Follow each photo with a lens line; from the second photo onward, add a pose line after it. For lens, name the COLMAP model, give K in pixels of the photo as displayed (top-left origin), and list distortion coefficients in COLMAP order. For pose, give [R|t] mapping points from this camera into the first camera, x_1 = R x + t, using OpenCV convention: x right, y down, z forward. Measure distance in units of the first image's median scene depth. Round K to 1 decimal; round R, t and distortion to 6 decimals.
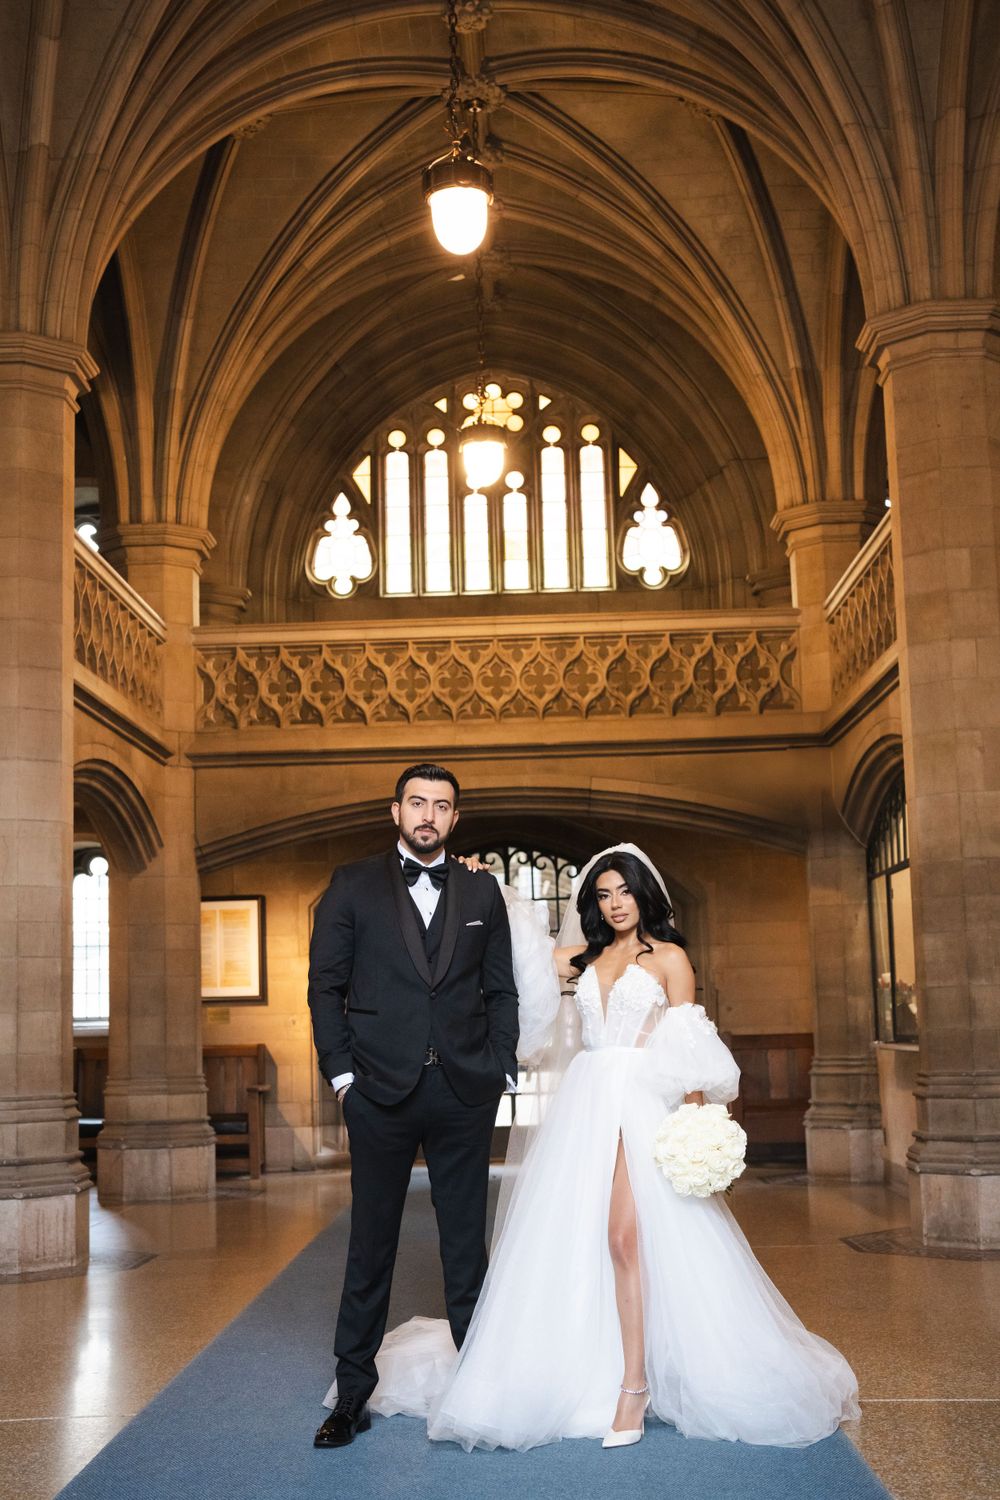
lens RADIAL K [[2147.5, 0, 493.5], [0, 2147.5, 738.4], [0, 0, 1]] dist [0.143982, 0.067397]
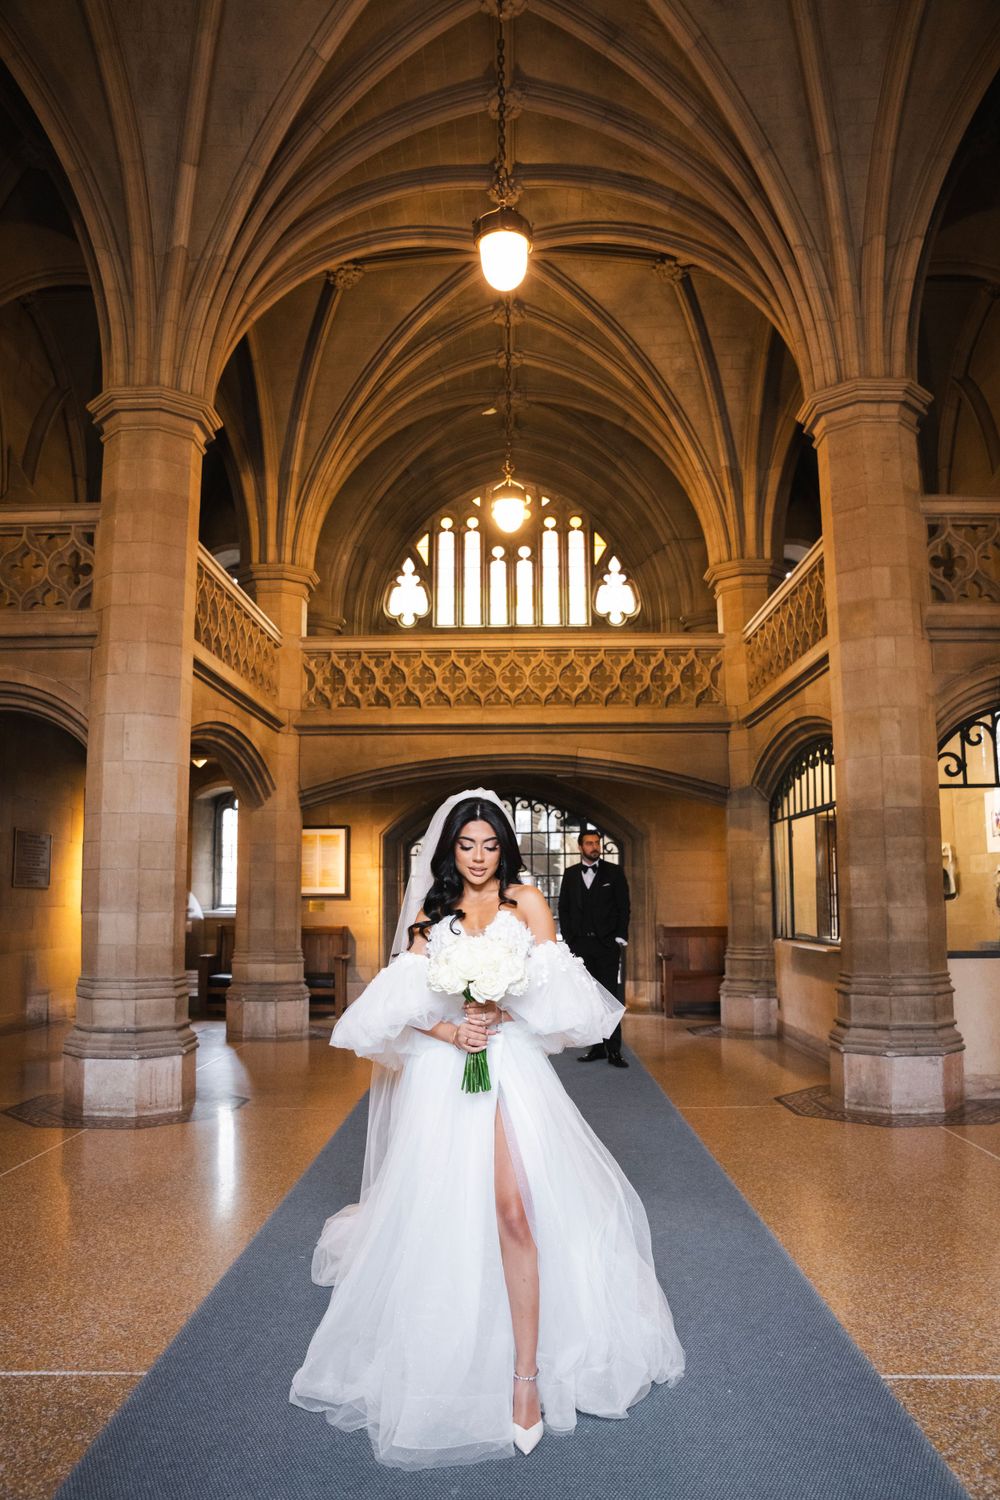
lens RADIAL K [[1077.6, 0, 500.0], [0, 1077.6, 750.0], [0, 0, 1]] dist [-0.002117, -0.001276]
pose [[0.999718, 0.022329, 0.008103, -0.011732], [-0.022325, 0.999751, -0.000609, 0.021093], [-0.008114, 0.000428, 0.999967, 0.286858]]
